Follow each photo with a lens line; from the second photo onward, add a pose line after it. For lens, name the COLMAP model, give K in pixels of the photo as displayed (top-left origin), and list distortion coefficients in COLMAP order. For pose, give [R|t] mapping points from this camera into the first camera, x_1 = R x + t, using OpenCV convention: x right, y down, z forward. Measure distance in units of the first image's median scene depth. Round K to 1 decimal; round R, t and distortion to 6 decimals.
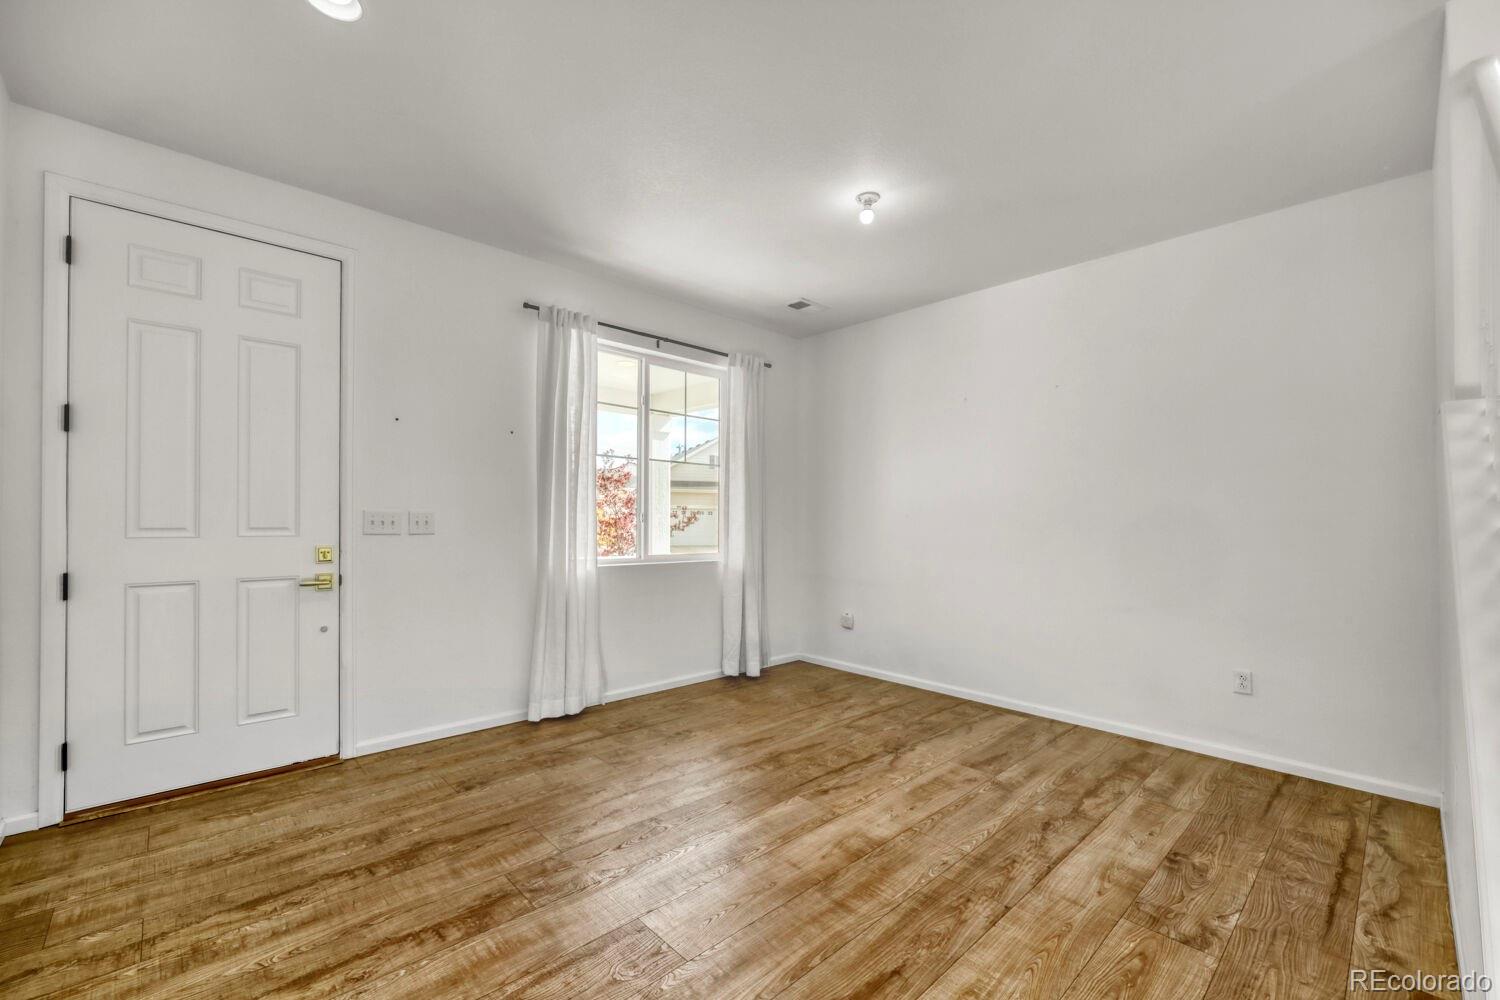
lens RADIAL K [[615.7, 0, 750.5], [0, 615.7, 507.5], [0, 0, 1]] dist [0.001193, 0.000531]
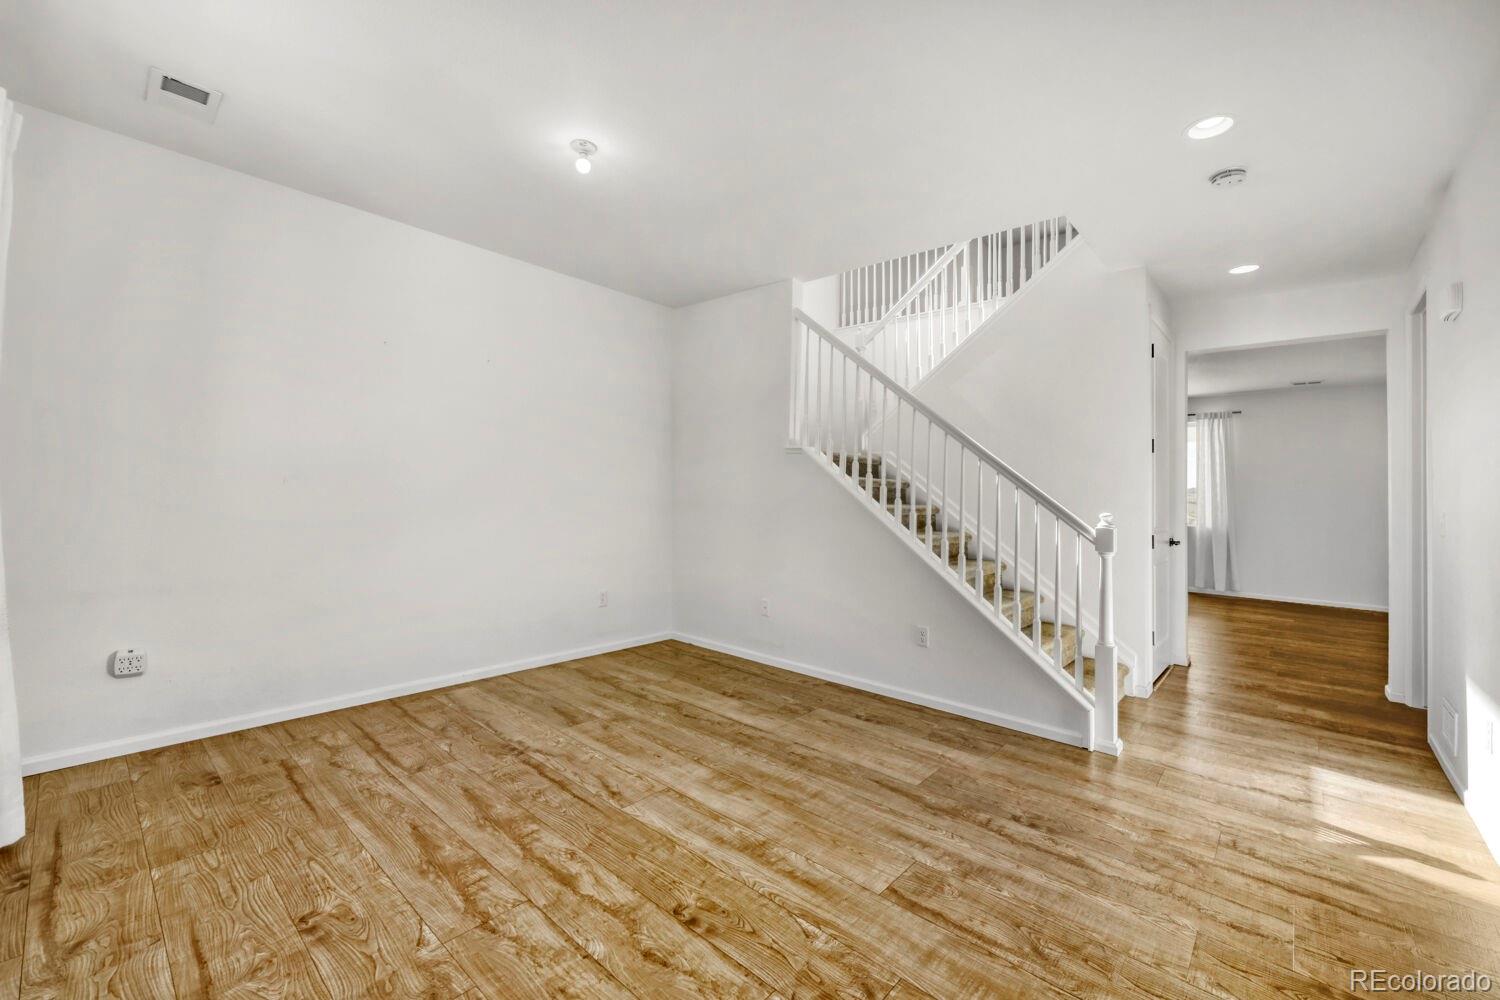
lens RADIAL K [[615.7, 0, 751.8], [0, 615.7, 497.6], [0, 0, 1]] dist [0.001193, 0.000531]
pose [[-0.079381, -0.018273, 0.996677, -0.801994], [-0.040679, 0.999059, 0.015077, 0.009013], [-0.996014, -0.039347, -0.080050, 0.910835]]
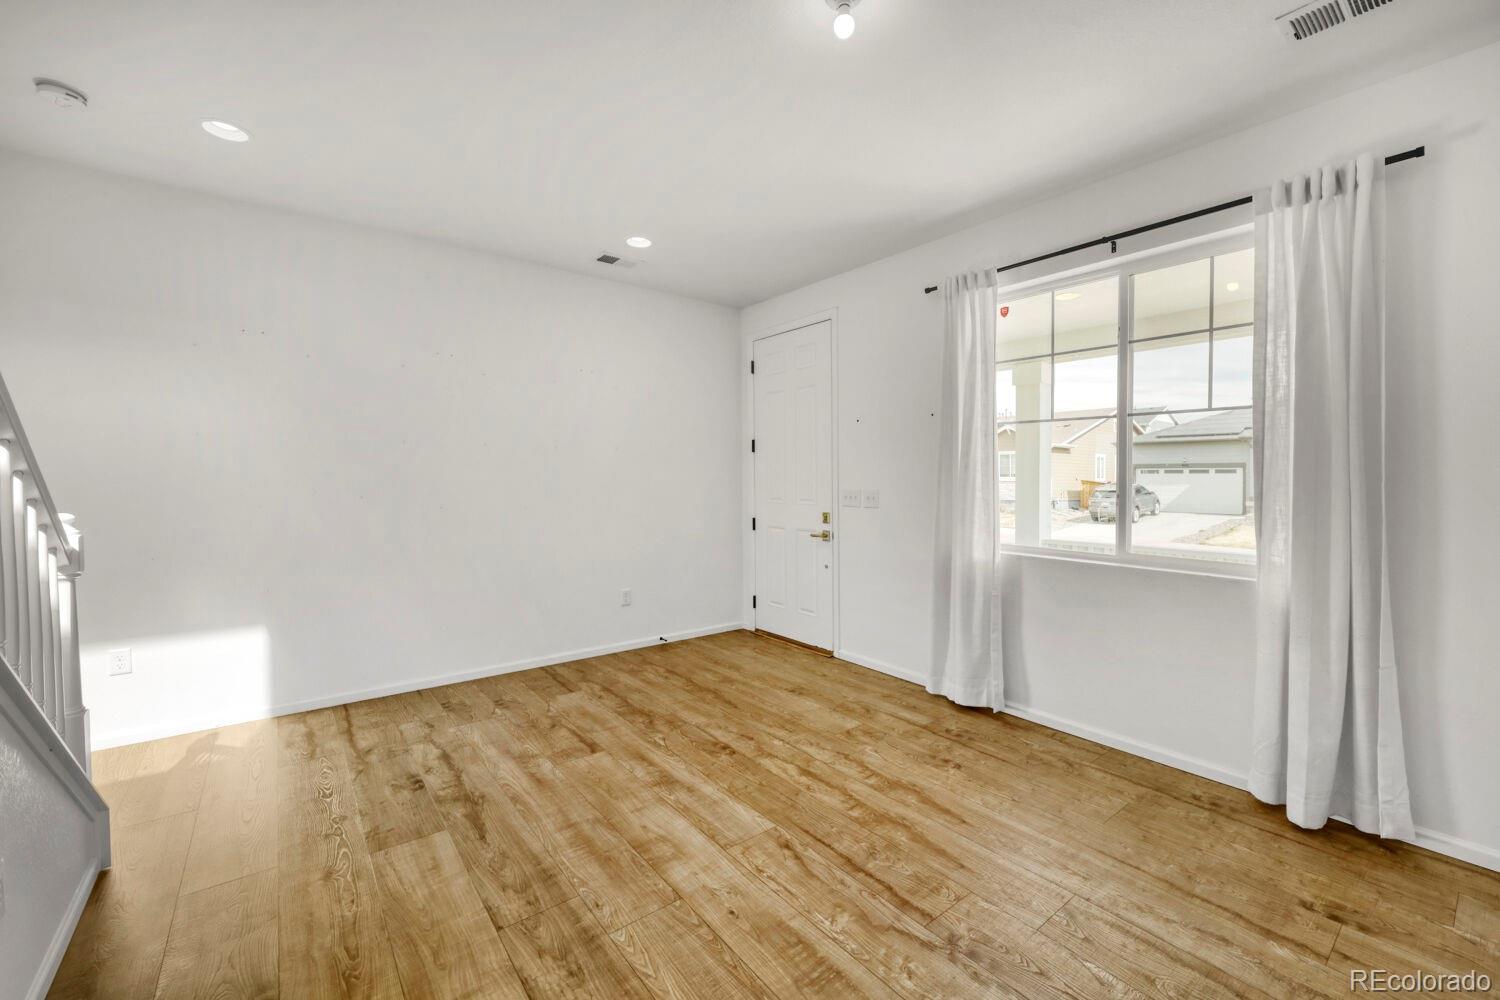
lens RADIAL K [[615.7, 0, 754.0], [0, 615.7, 497.2], [0, 0, 1]] dist [0.001193, 0.000531]
pose [[-0.089059, 0.017289, -0.995876, 0.928358], [0.010013, 0.999814, 0.016462, -0.001504], [0.995976, -0.008505, -0.089215, 1.057843]]
